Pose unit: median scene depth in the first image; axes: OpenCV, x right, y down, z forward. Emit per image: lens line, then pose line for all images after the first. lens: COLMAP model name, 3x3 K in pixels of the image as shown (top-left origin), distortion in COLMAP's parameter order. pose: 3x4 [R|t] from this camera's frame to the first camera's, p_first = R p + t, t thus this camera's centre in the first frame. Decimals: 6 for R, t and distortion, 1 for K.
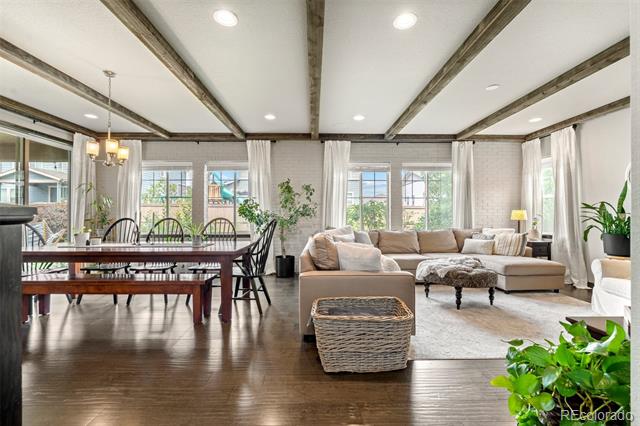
lens RADIAL K [[281.8, 0, 320.0], [0, 281.8, 213.0], [0, 0, 1]] dist [-0.001902, -0.000173]
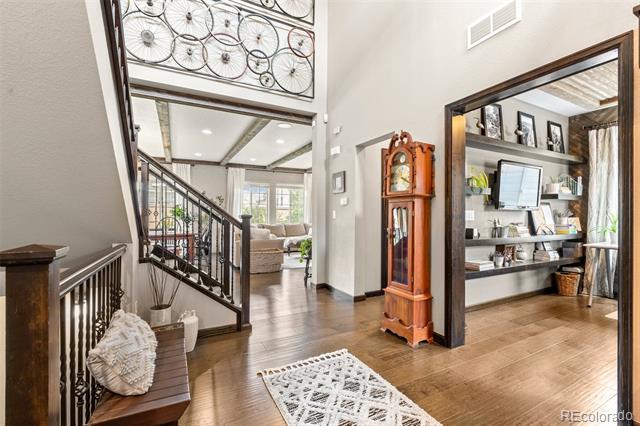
lens RADIAL K [[281.8, 0, 320.0], [0, 281.8, 213.0], [0, 0, 1]] dist [-0.001902, -0.000173]
pose [[0.894927, 0.006884, 0.446160, -0.304170], [-0.008966, 0.999957, 0.002556, -0.015855], [-0.446123, -0.006288, 0.894950, -0.848347]]
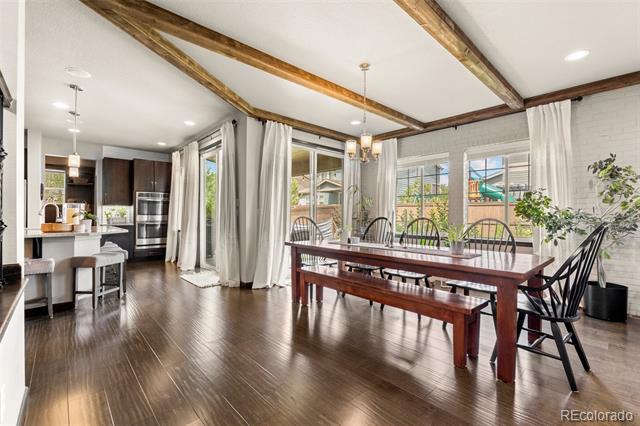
lens RADIAL K [[281.8, 0, 320.0], [0, 281.8, 213.0], [0, 0, 1]] dist [-0.001902, -0.000173]
pose [[0.664021, 0.001225, -0.747713, -0.103003], [0.000195, 0.999998, 0.001812, 0.001735], [0.747714, -0.001349, 0.664020, 0.195783]]
